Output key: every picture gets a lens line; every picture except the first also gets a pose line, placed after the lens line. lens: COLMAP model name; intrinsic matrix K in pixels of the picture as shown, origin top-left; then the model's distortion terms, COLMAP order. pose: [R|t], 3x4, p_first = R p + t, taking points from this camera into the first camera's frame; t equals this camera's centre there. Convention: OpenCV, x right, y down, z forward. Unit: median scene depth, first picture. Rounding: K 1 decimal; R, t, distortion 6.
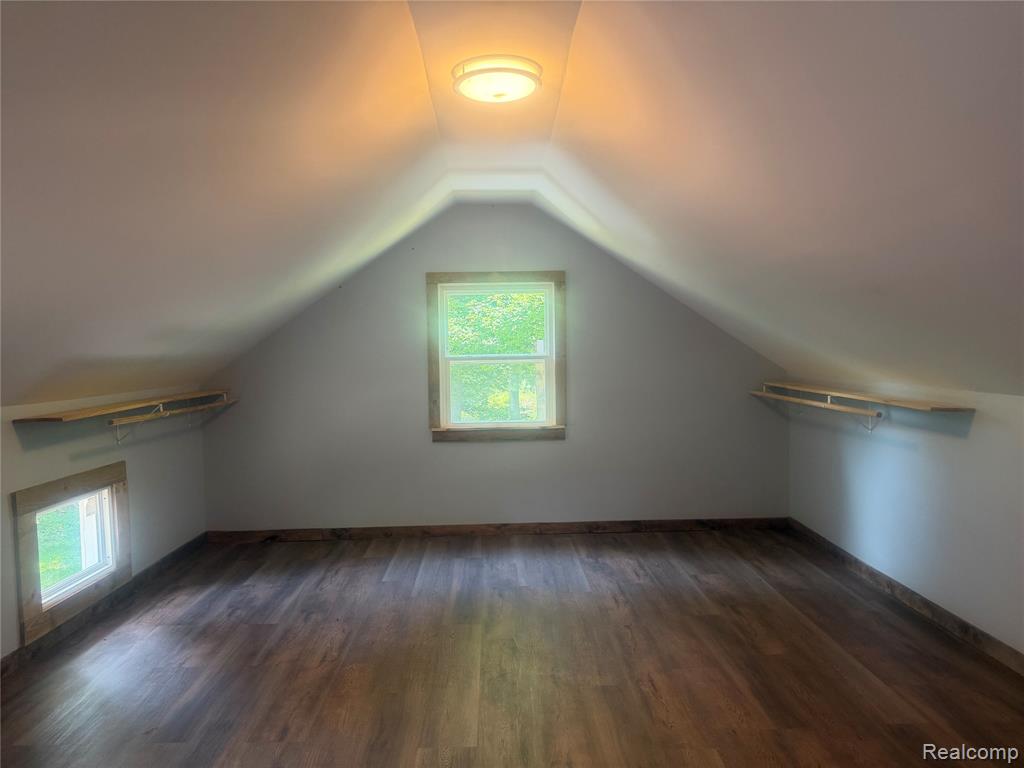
lens RADIAL K [[718.0, 0, 512.0], [0, 718.0, 384.0], [0, 0, 1]] dist [0.112364, -0.184279]
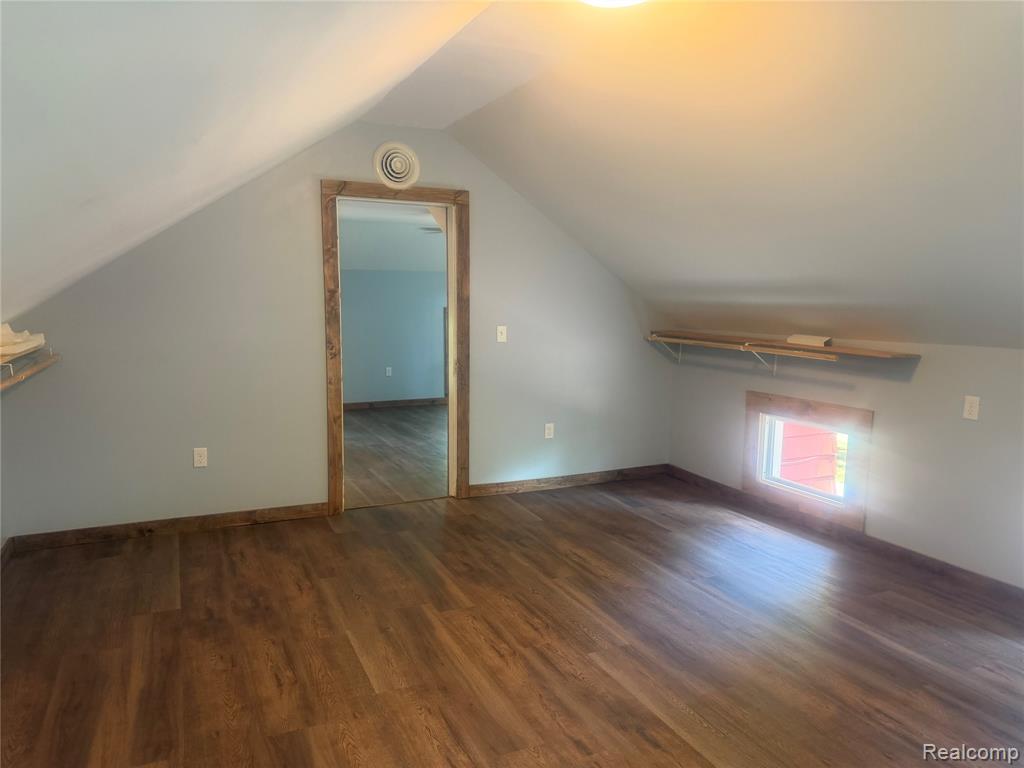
lens RADIAL K [[718.0, 0, 512.0], [0, 718.0, 384.0], [0, 0, 1]] dist [0.112364, -0.184279]
pose [[-0.916335, 0.059275, -0.396001, 0.455799], [-0.014651, 0.983357, 0.181094, -0.107166], [0.400145, 0.171744, -0.900216, 1.811985]]
